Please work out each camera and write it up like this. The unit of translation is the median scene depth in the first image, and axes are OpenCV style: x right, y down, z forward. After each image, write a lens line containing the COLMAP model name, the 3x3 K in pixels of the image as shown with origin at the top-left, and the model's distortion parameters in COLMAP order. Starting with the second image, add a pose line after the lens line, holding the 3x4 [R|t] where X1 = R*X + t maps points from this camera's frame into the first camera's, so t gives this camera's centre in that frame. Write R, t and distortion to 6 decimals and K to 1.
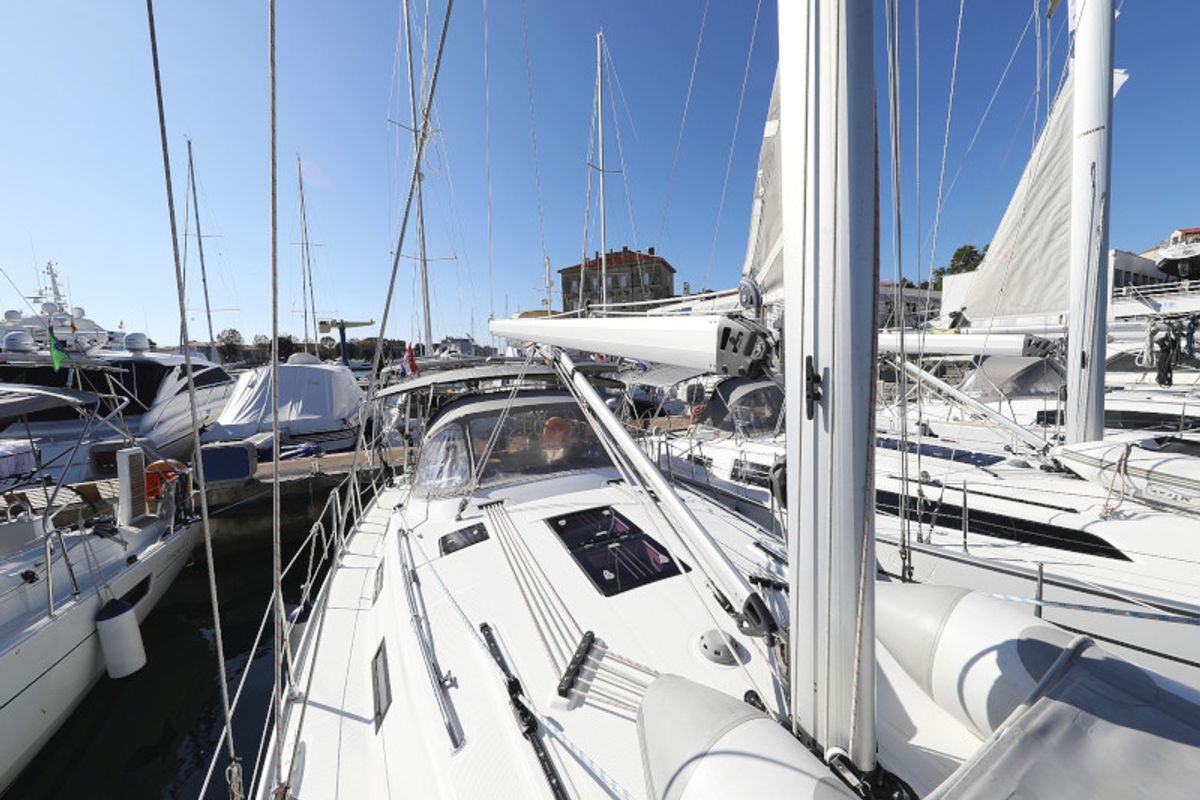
lens RADIAL K [[438.3, 0, 604.4], [0, 438.3, 395.0], [0, 0, 1]] dist [-0.002221, -0.001259]
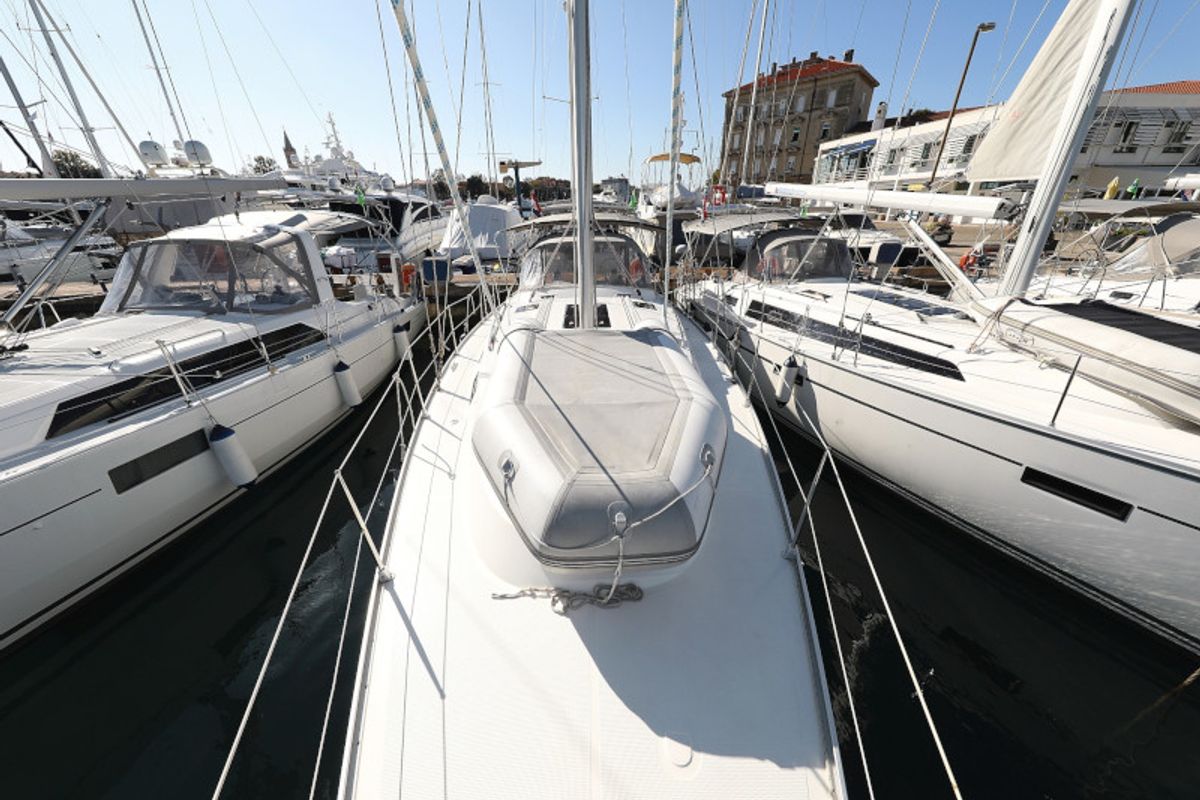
lens RADIAL K [[438.3, 0, 604.3], [0, 438.3, 397.7], [0, 0, 1]] dist [-0.002221, -0.001259]
pose [[0.923934, 0.175611, -0.339862, 0.347097], [-0.048342, 0.934884, 0.351646, -0.004393], [0.379485, -0.308468, 0.872261, -0.346963]]
